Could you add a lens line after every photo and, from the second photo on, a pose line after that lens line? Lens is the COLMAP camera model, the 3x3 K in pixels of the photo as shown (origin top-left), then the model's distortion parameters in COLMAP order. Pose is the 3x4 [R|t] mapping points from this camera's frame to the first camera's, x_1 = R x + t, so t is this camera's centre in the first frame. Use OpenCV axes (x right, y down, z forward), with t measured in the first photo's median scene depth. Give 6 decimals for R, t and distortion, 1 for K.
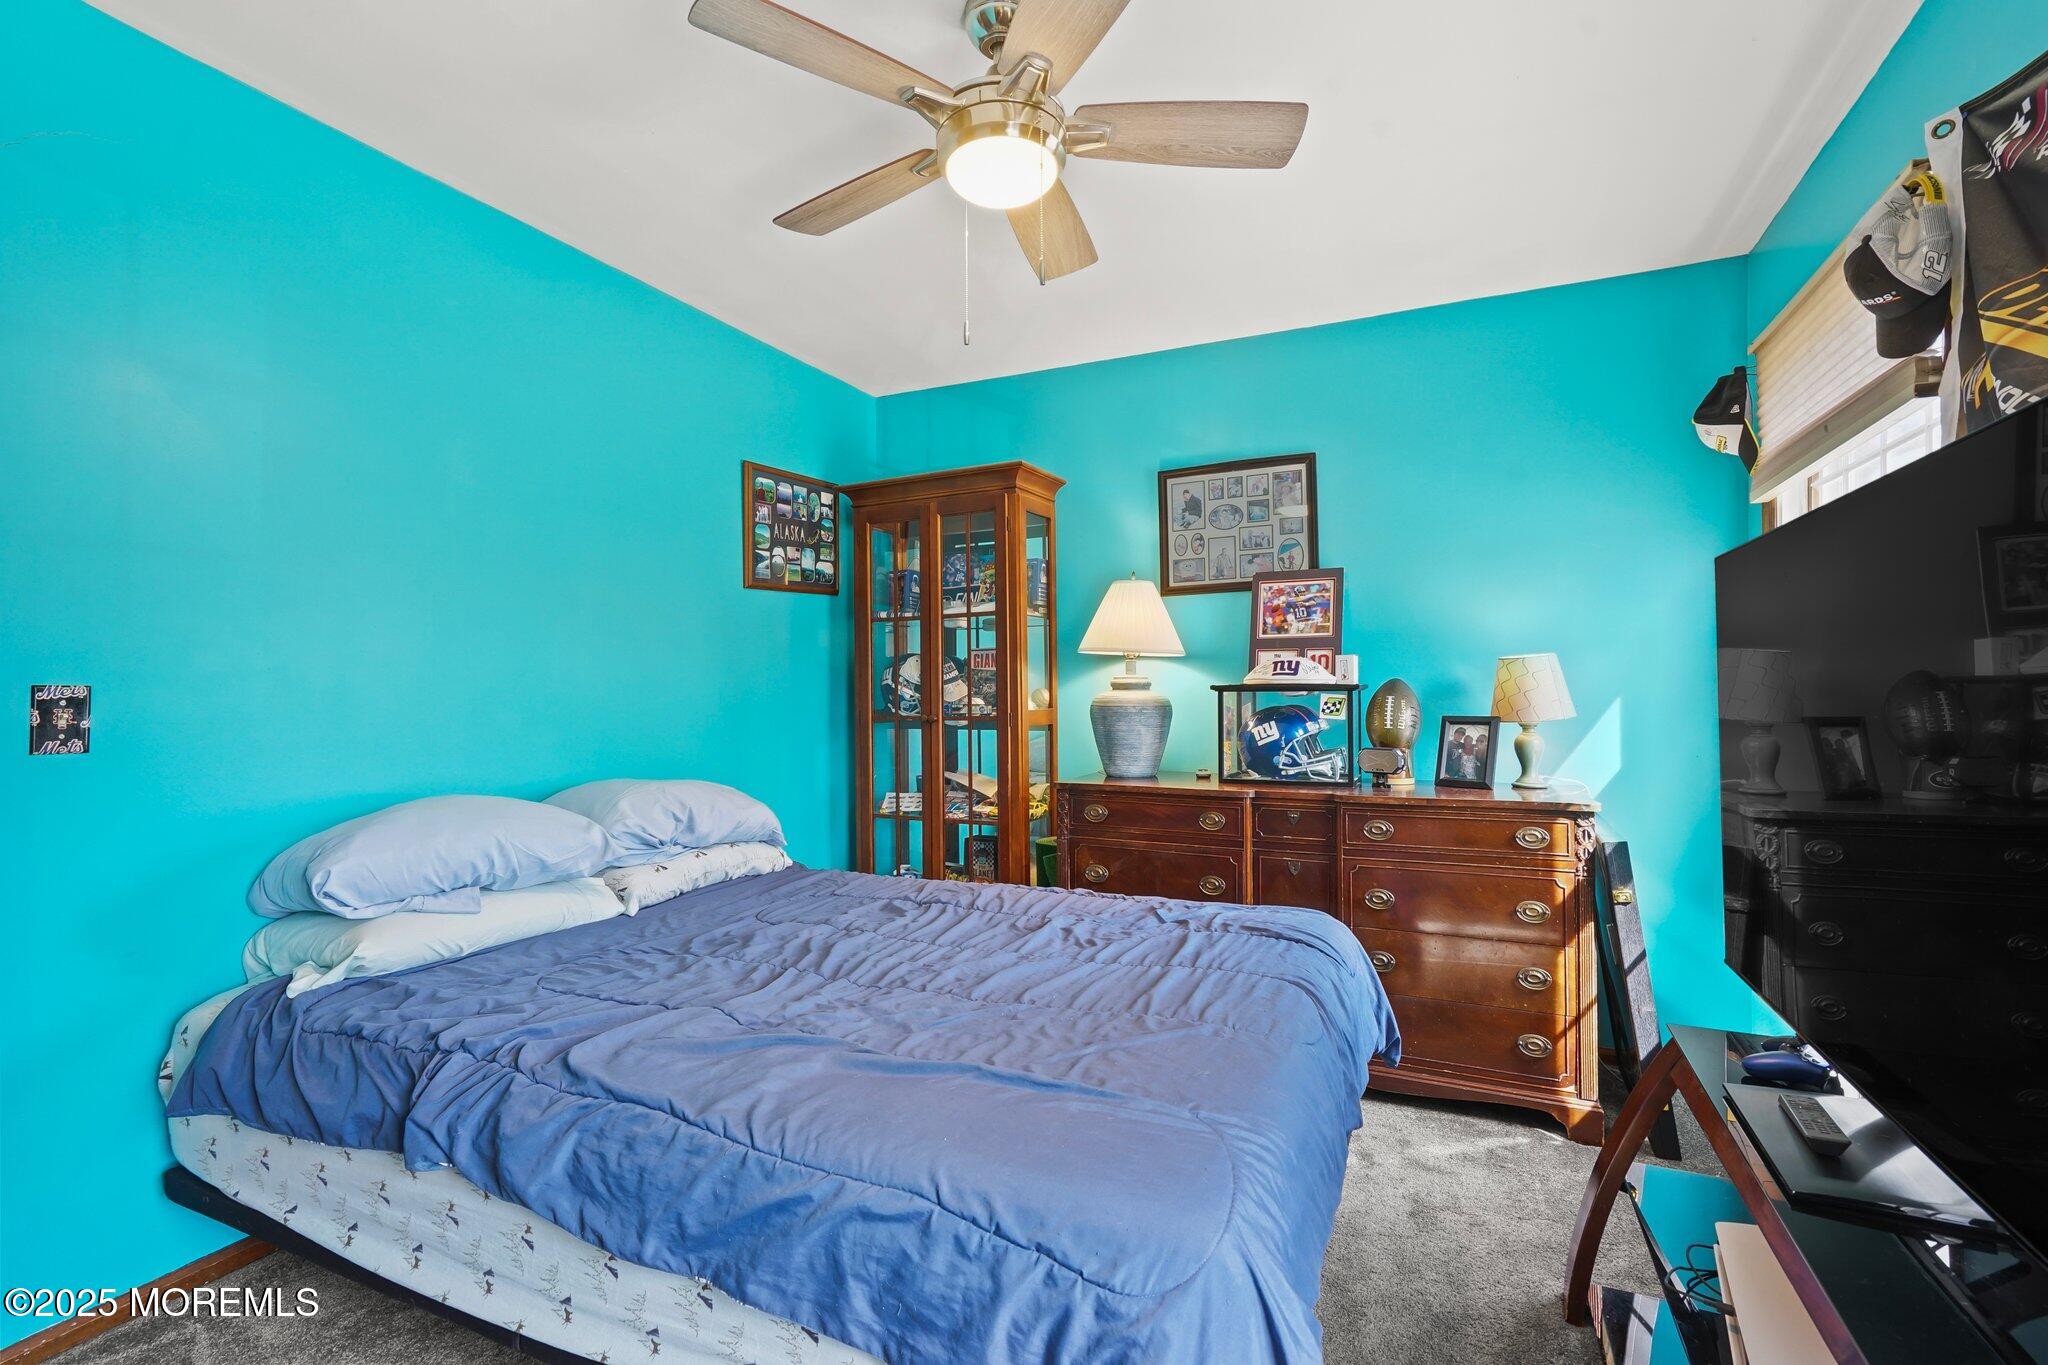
lens RADIAL K [[937.6, 0, 1022.5], [0, 937.6, 688.9], [0, 0, 1]] dist [-0.003258, 0.001885]
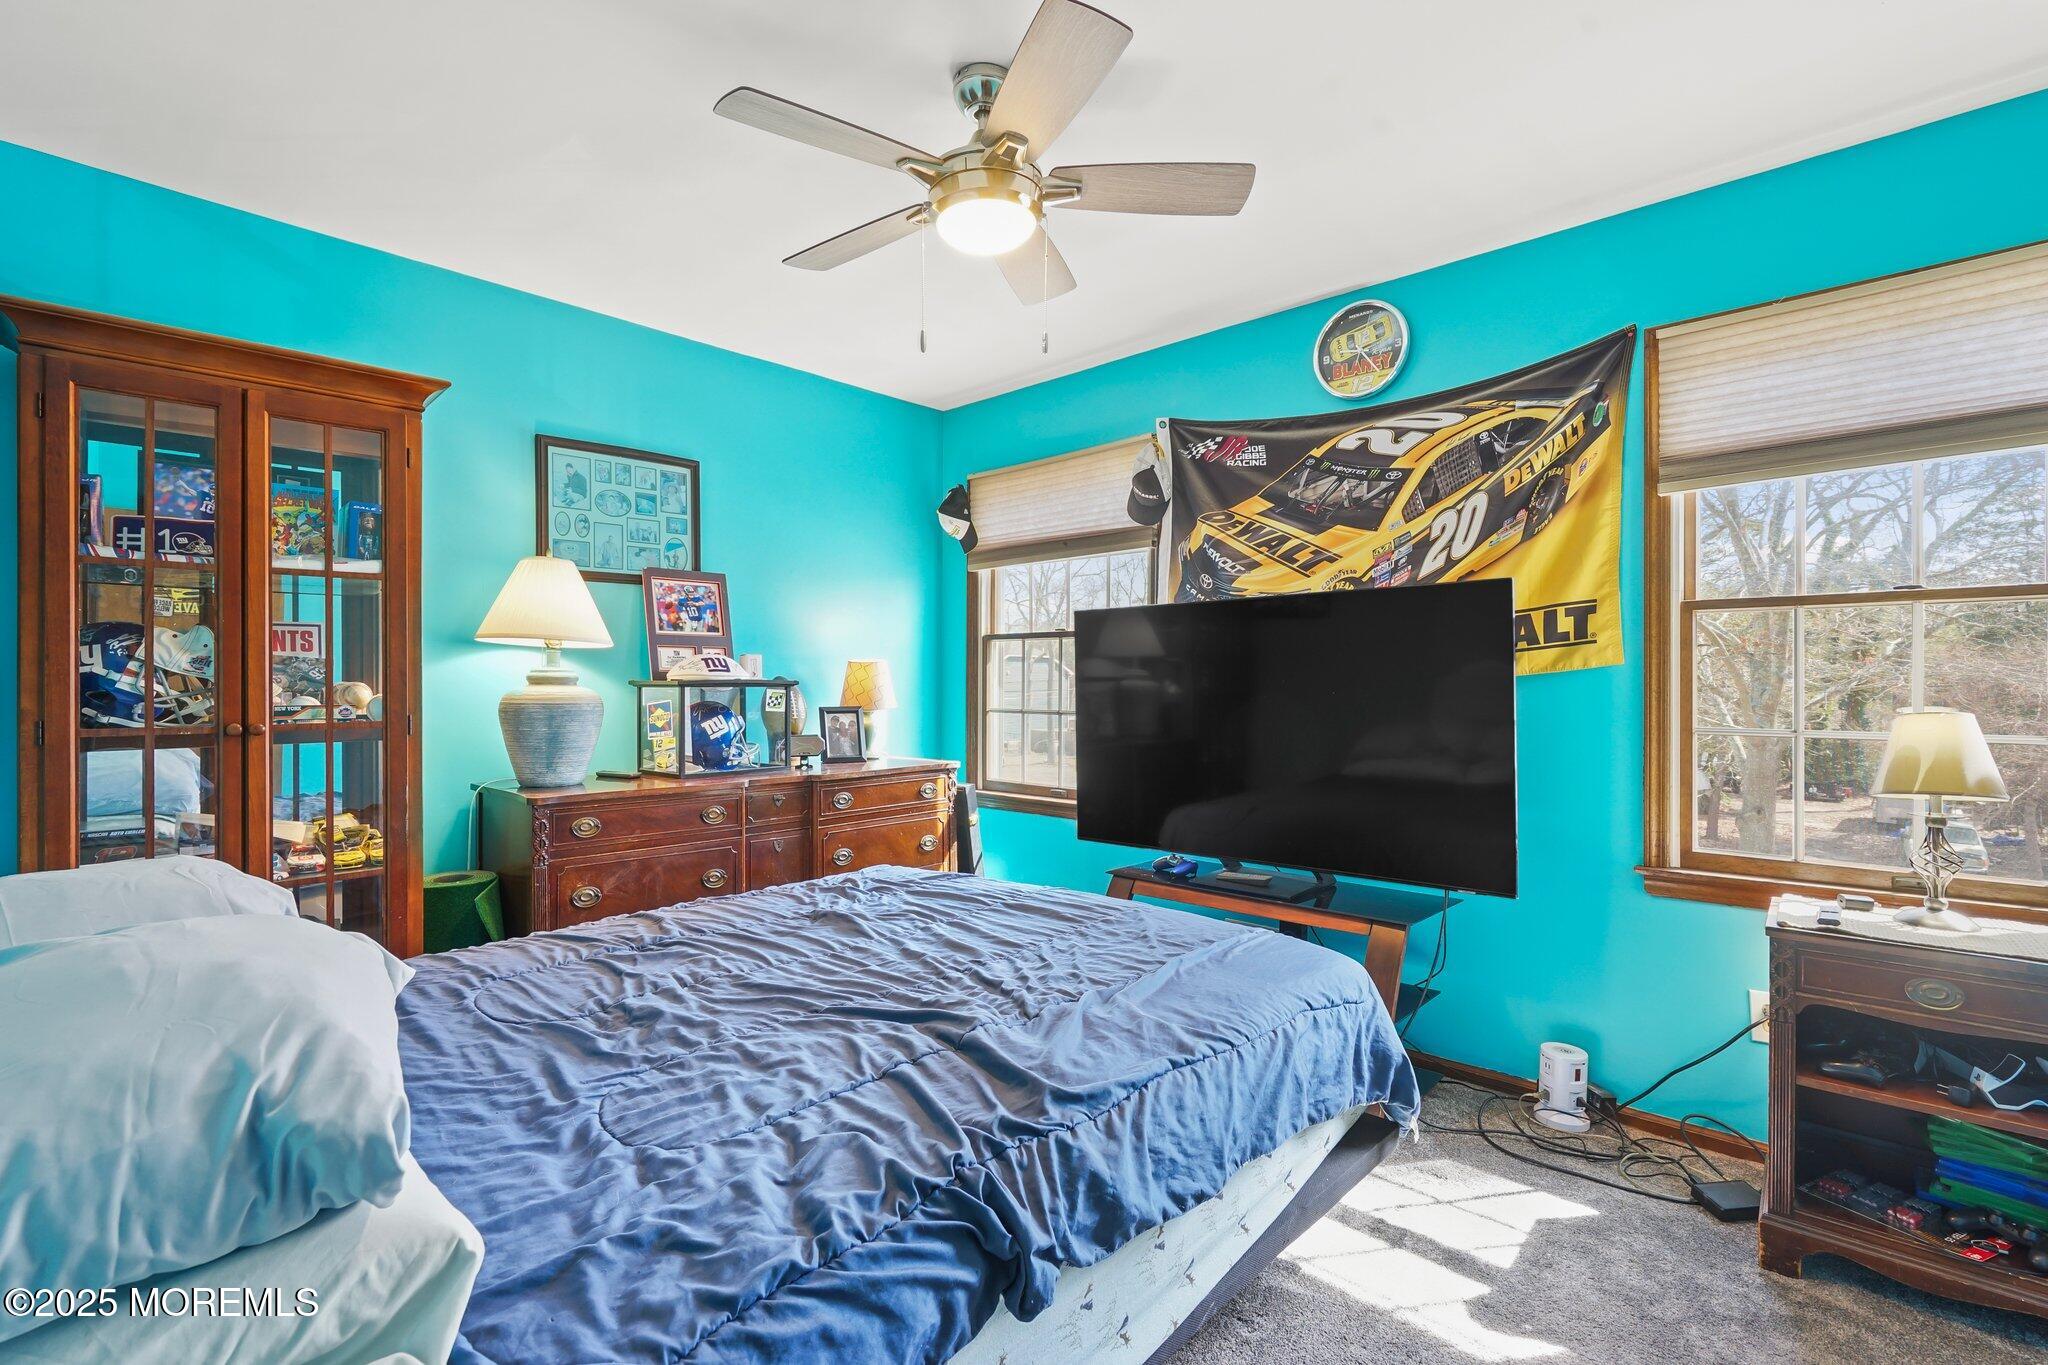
lens RADIAL K [[937.6, 0, 1024.7], [0, 937.6, 682.0], [0, 0, 1]] dist [-0.003258, 0.001885]
pose [[0.301980, 0.007115, 0.953288, -0.579244], [-0.000628, 0.999973, -0.007264, 0.004084], [-0.953314, 0.001595, 0.301976, 0.328211]]
